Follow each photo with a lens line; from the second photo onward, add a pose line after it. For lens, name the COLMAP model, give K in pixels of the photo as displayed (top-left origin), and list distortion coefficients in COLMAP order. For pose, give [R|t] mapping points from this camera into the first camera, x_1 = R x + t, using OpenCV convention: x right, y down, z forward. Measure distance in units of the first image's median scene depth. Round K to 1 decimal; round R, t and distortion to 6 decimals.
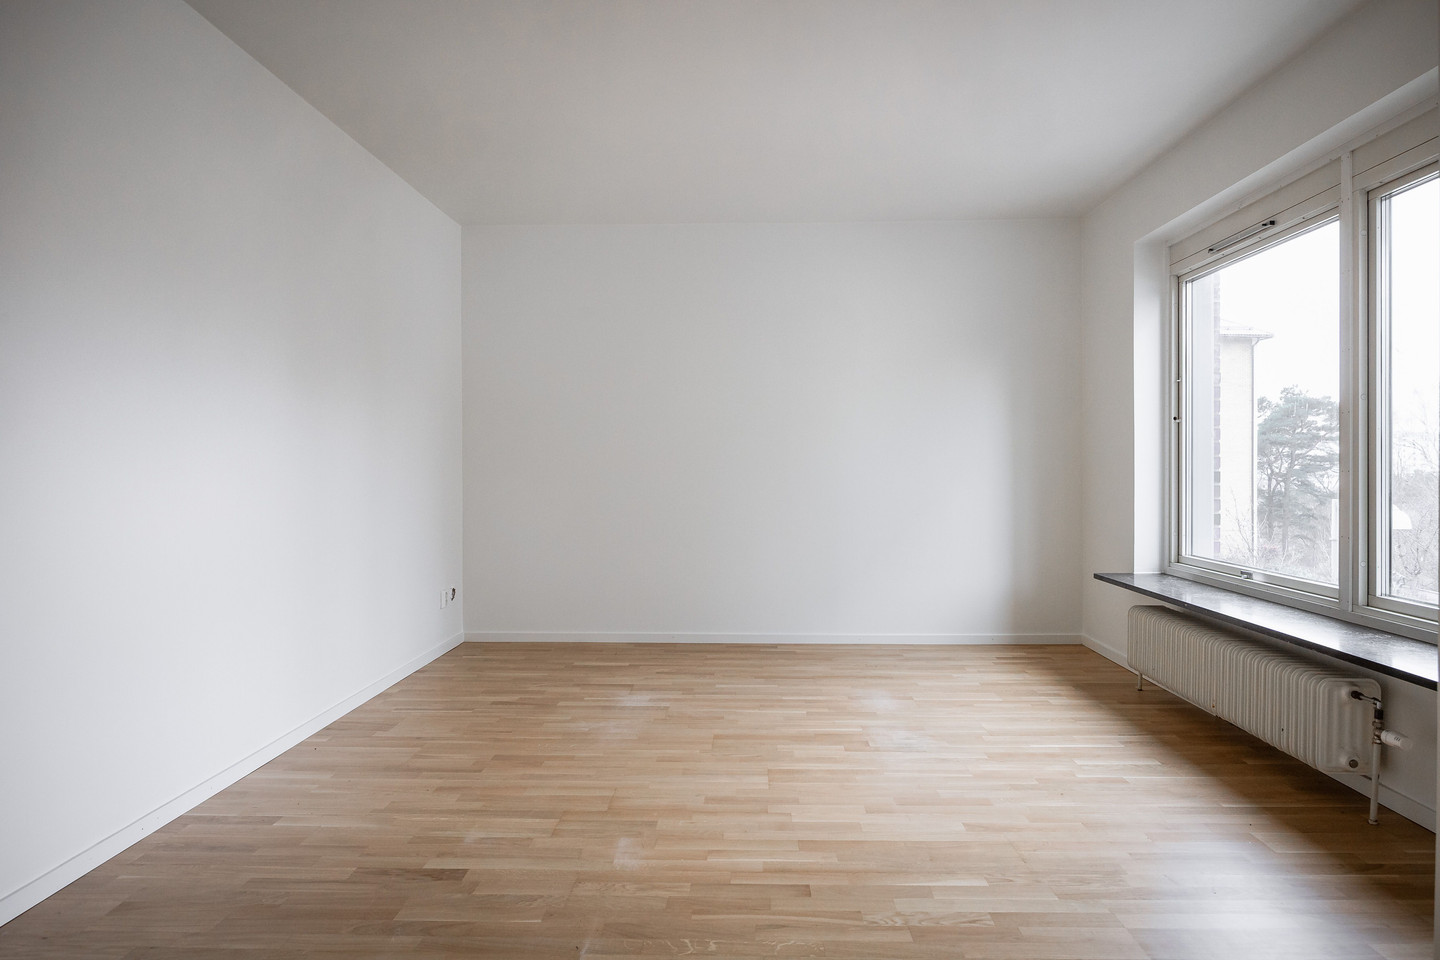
lens RADIAL K [[899.2, 0, 722.8], [0, 899.2, 468.6], [0, 0, 1]] dist [-0.003019, -0.000952]
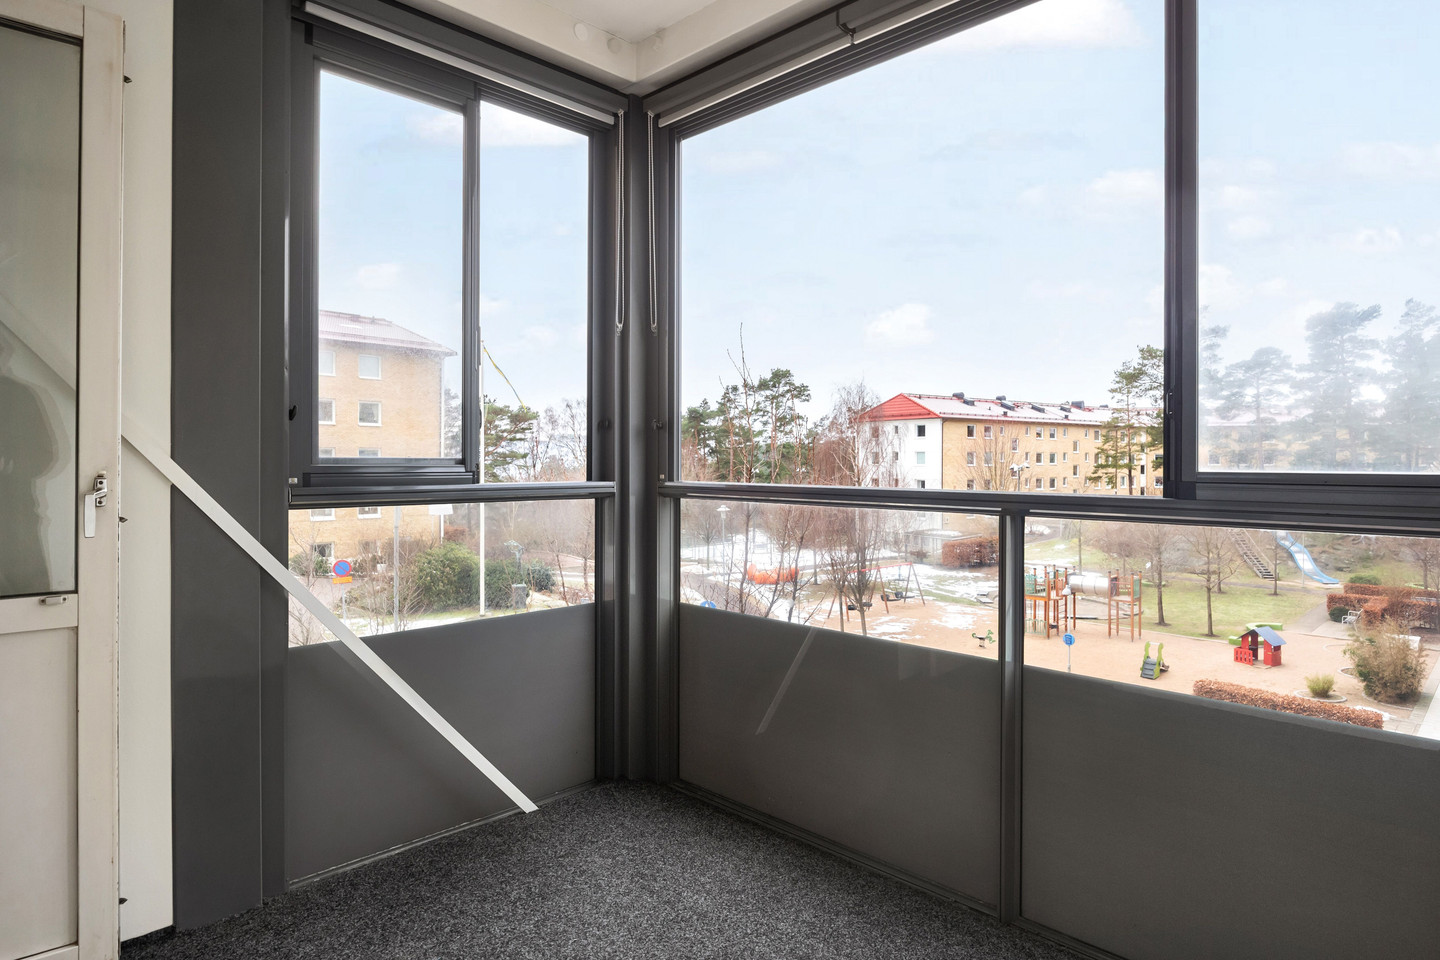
lens RADIAL K [[833.3, 0, 716.6], [0, 833.3, 469.4], [0, 0, 1]] dist [-0.008249, 0.000529]
pose [[0.681284, -0.001425, 0.732018, 0.515312], [-0.005713, 0.999957, 0.007263, -0.035793], [-0.731997, -0.009130, 0.681246, -0.384028]]
